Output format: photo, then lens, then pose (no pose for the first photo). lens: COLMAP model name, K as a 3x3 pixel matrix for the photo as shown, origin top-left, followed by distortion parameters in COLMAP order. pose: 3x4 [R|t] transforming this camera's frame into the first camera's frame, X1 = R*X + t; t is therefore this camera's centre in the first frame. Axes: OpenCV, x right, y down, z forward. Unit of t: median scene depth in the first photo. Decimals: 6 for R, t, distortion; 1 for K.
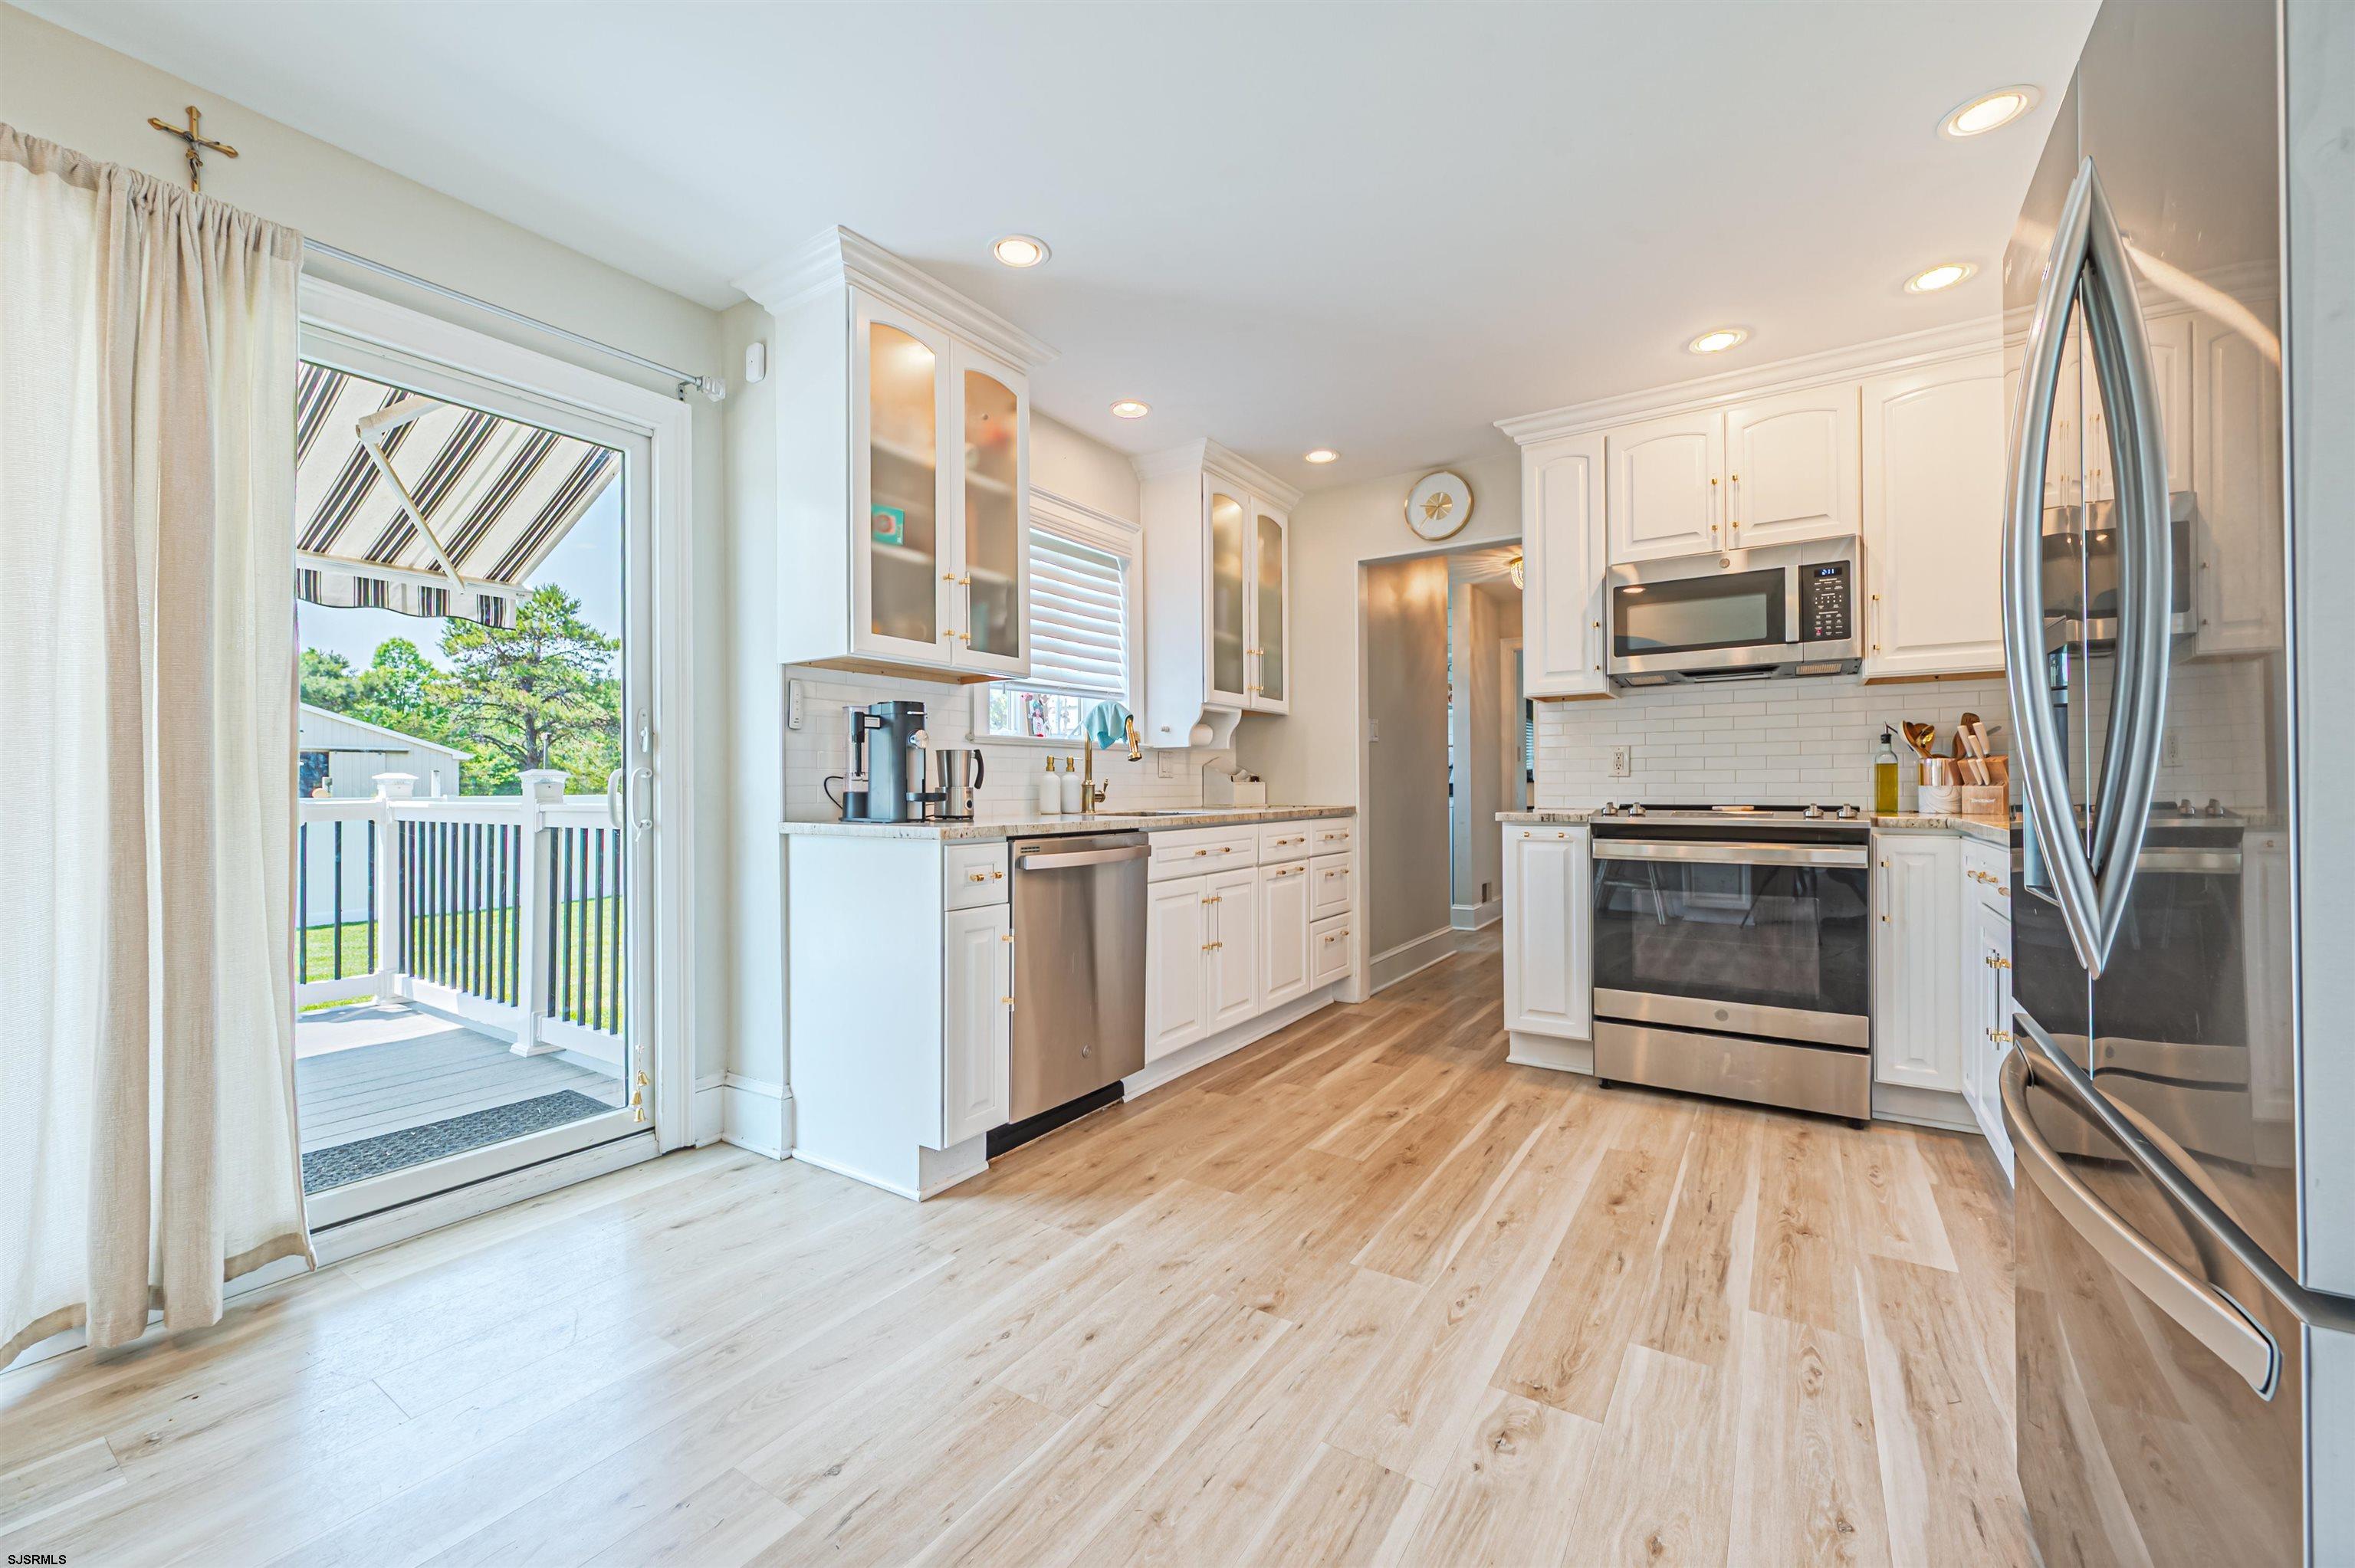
lens RADIAL K [[930.8, 0, 1174.6], [0, 930.8, 780.8], [0, 0, 1]] dist [0.001527, -0.000815]
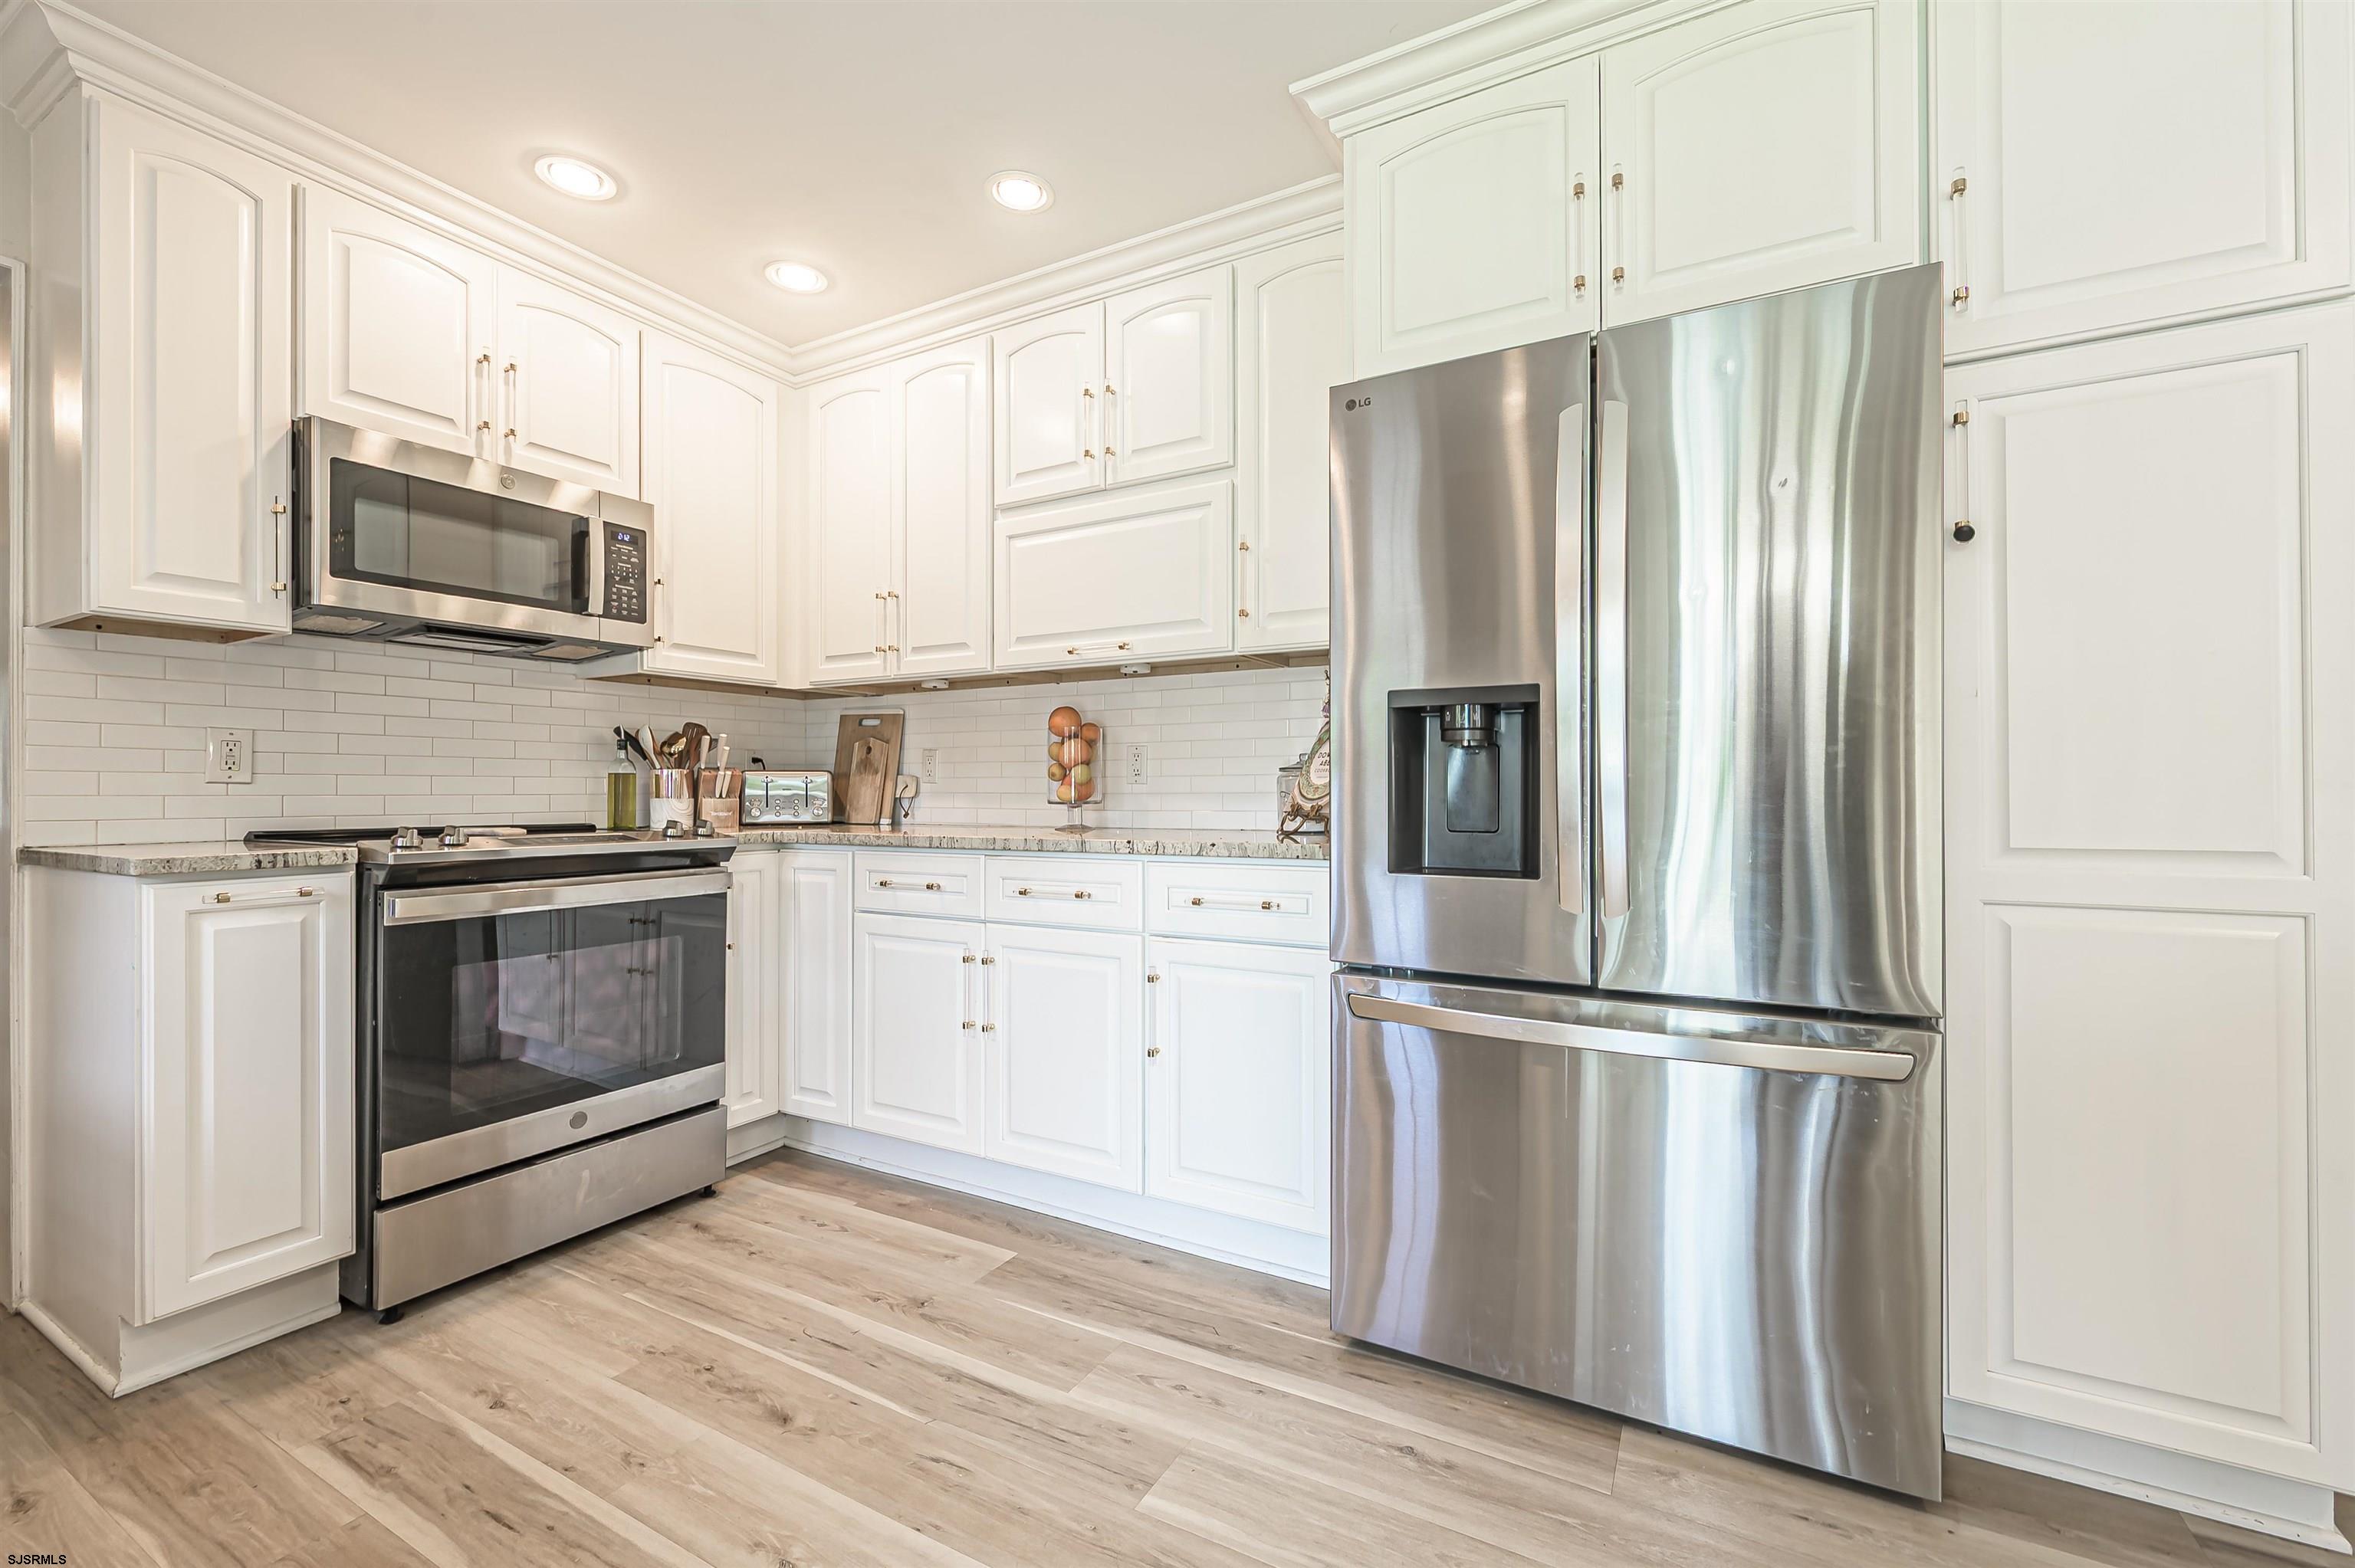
lens RADIAL K [[982.2, 0, 1174.3], [0, 982.2, 786.5], [0, 0, 1]] dist [-0.004082, 0.000383]
pose [[-0.073890, 0.013316, 0.997177, -0.202605], [0.000061, 0.999911, -0.013348, 0.006462], [-0.997266, -0.000926, -0.073884, 0.615769]]
